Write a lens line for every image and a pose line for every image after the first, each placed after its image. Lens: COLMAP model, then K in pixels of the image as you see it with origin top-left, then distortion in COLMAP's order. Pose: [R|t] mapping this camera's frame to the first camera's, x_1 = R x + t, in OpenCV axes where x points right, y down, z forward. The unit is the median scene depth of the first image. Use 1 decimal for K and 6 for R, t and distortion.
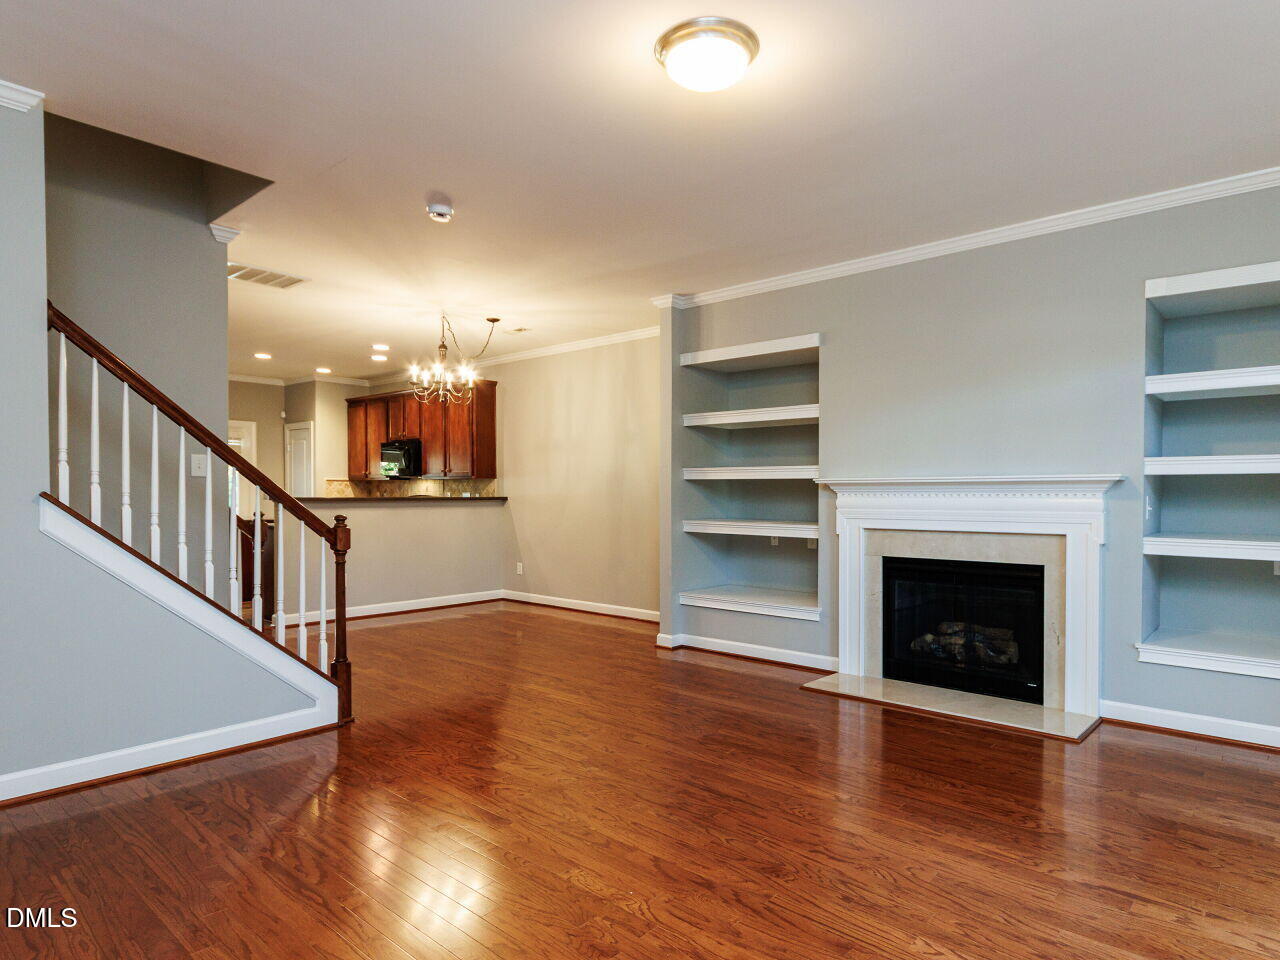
lens RADIAL K [[752.9, 0, 643.9], [0, 752.9, 484.4], [0, 0, 1]] dist [0.002018, 0.000668]
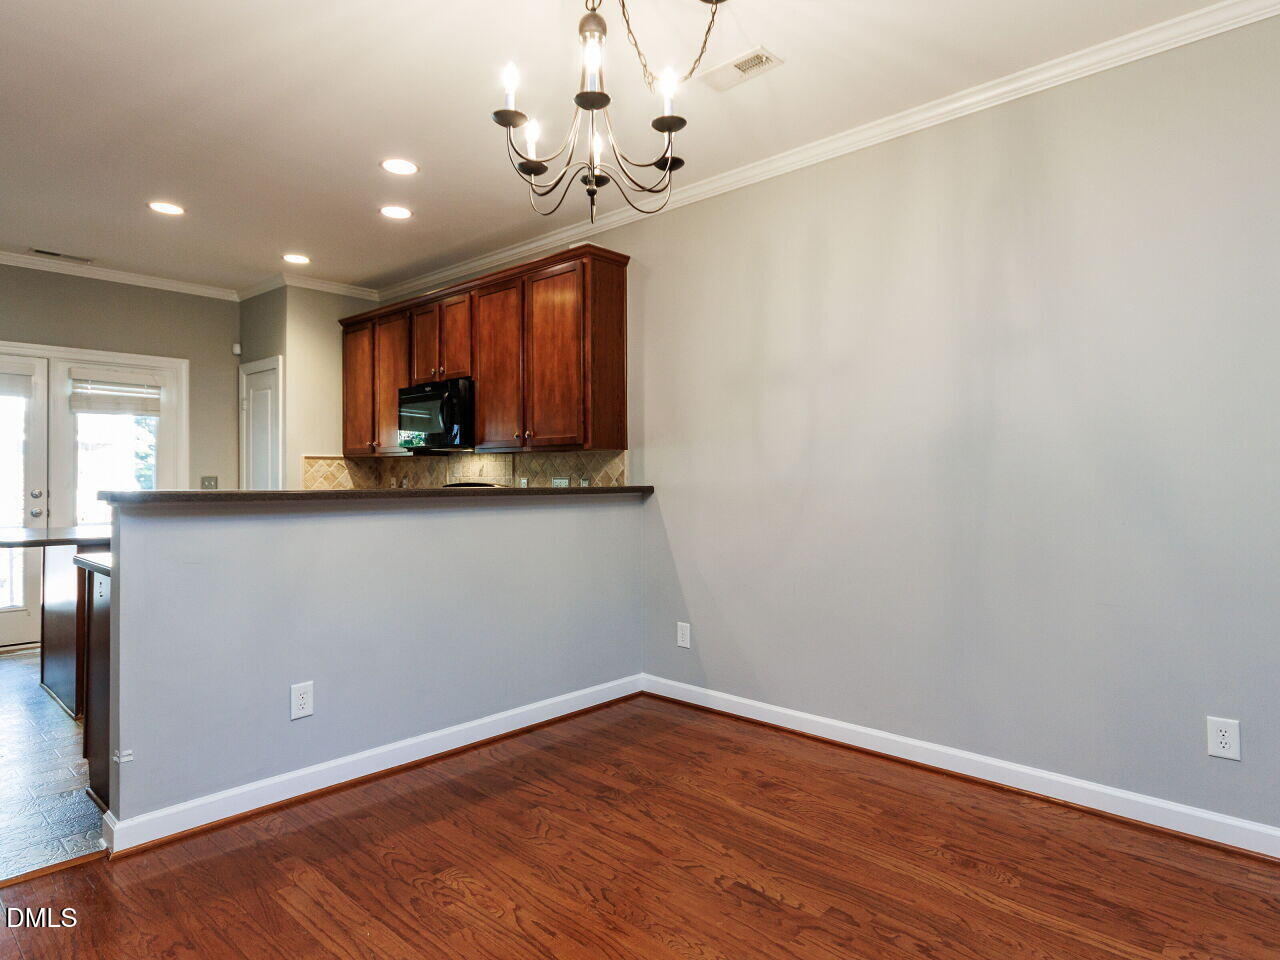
lens RADIAL K [[752.9, 0, 643.9], [0, 752.9, 484.4], [0, 0, 1]] dist [0.002018, 0.000668]
pose [[0.999798, 0.006294, -0.019103, -0.160618], [-0.006195, 0.999967, 0.005205, 0.011445], [0.019135, -0.005085, 0.999804, 0.457058]]
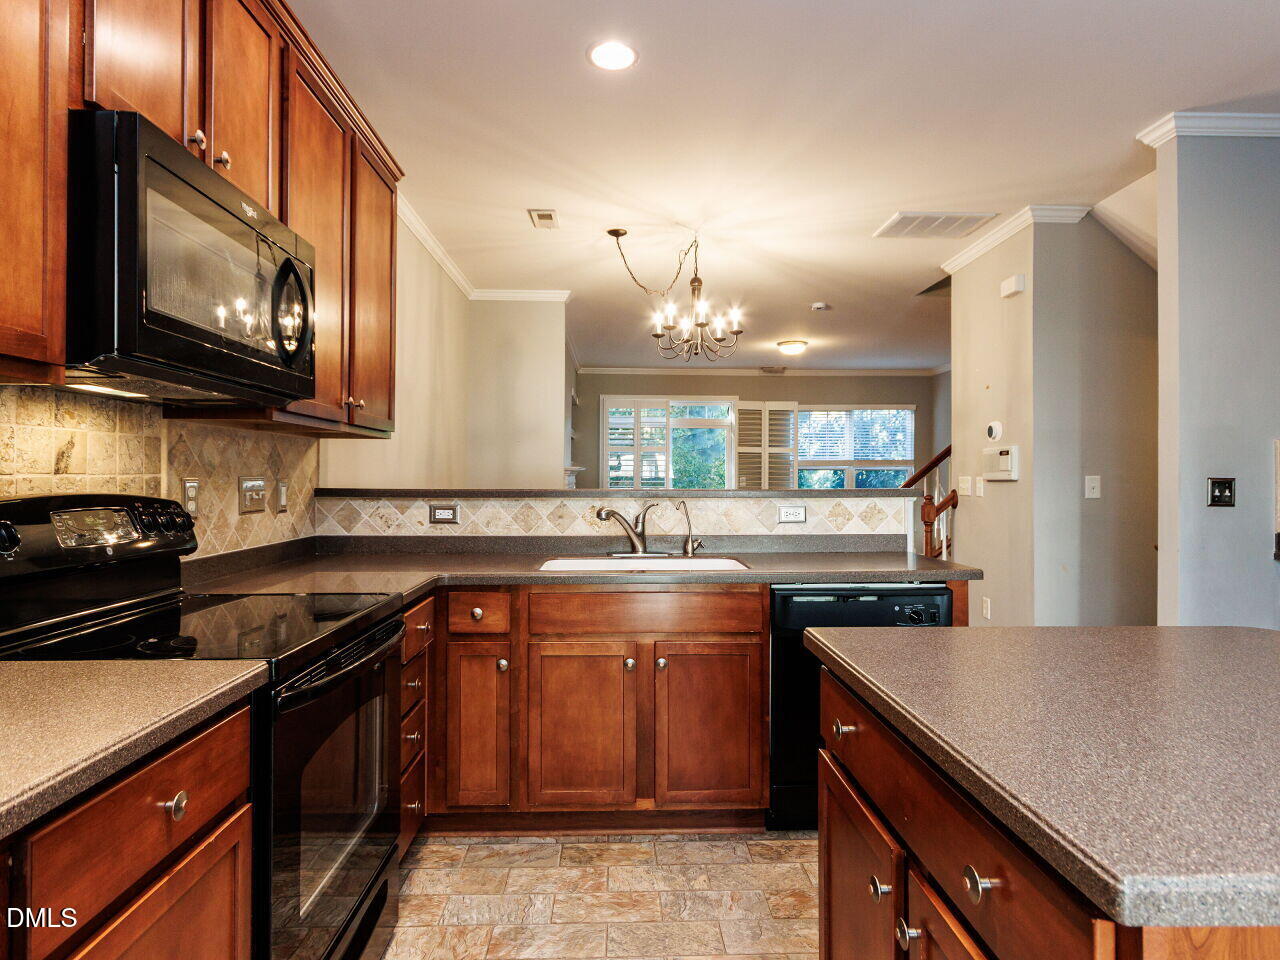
lens RADIAL K [[772.7, 0, 635.2], [0, 772.7, 442.8], [0, 0, 1]] dist [0.098977, 0.000671]
pose [[-0.677001, 0.035980, 0.735102, -0.526148], [0.000669, 0.998834, -0.048273, 0.011150], [-0.735982, -0.032189, -0.676236, 1.050145]]
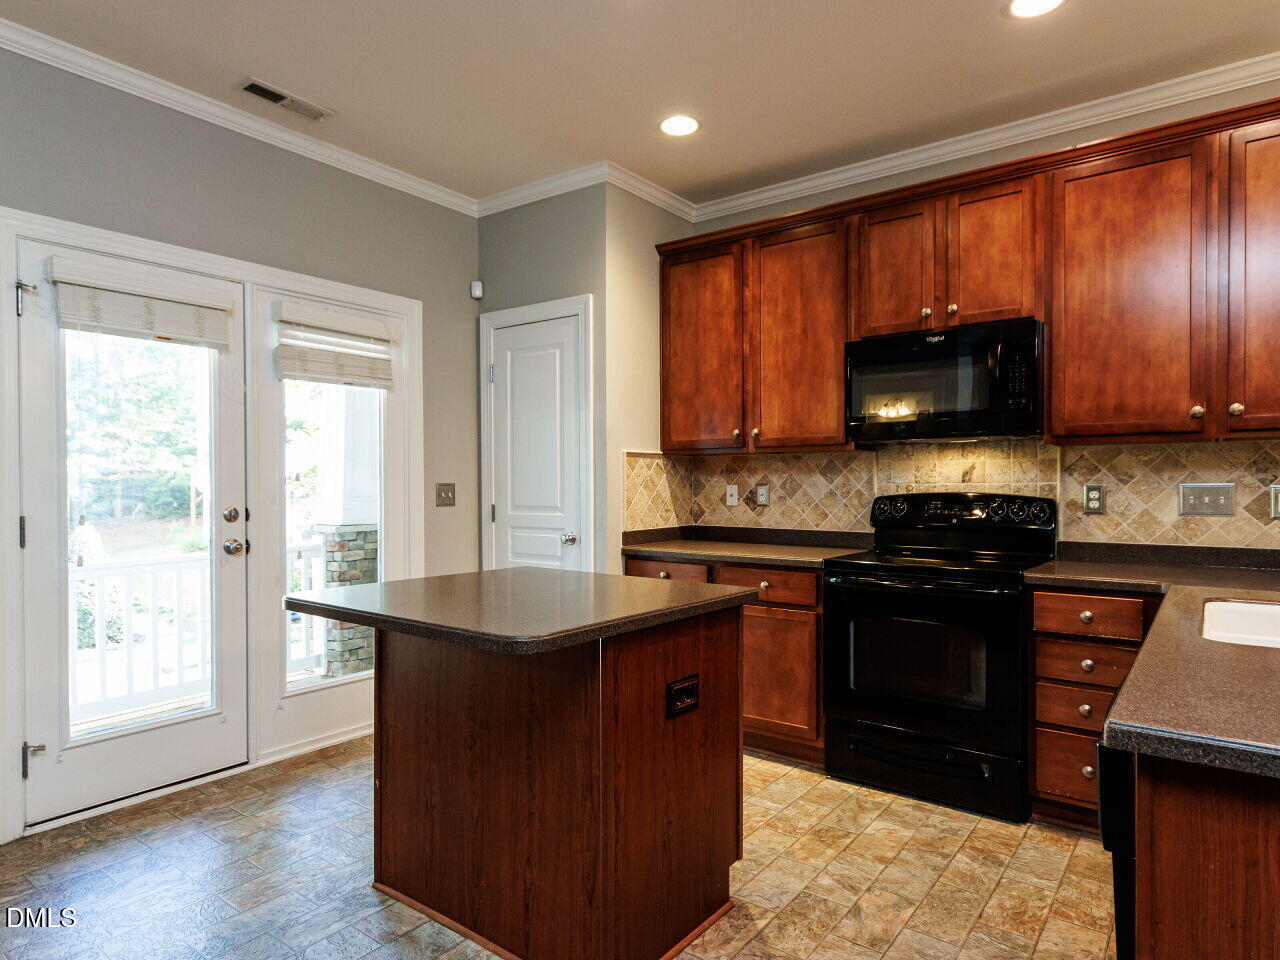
lens RADIAL K [[768.1, 0, 641.7], [0, 768.1, 494.2], [0, 0, 1]] dist [0.004371, 0.001555]
pose [[0.996837, 0.000935, 0.079462, -0.477524], [-0.001786, 0.999942, 0.010638, 0.011002], [-0.079448, -0.010747, 0.996781, 0.666852]]
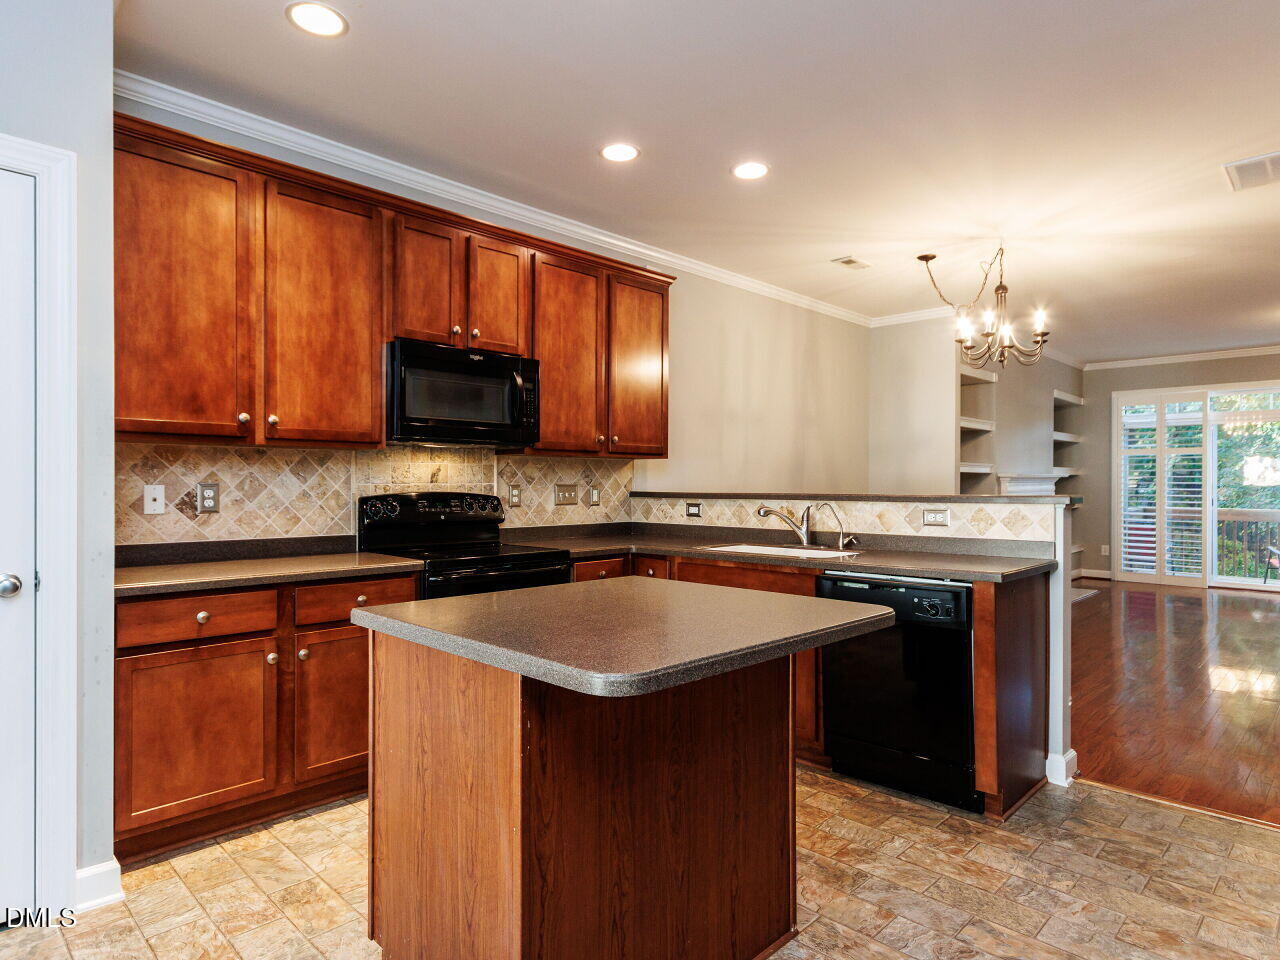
lens RADIAL K [[752.9, 0, 643.9], [0, 752.9, 484.4], [0, 0, 1]] dist [0.002018, 0.000668]
pose [[0.043702, 0.001534, 0.999043, -0.692846], [-0.000175, 0.999999, -0.001528, 0.010480], [-0.999045, -0.000108, 0.043702, 0.890047]]
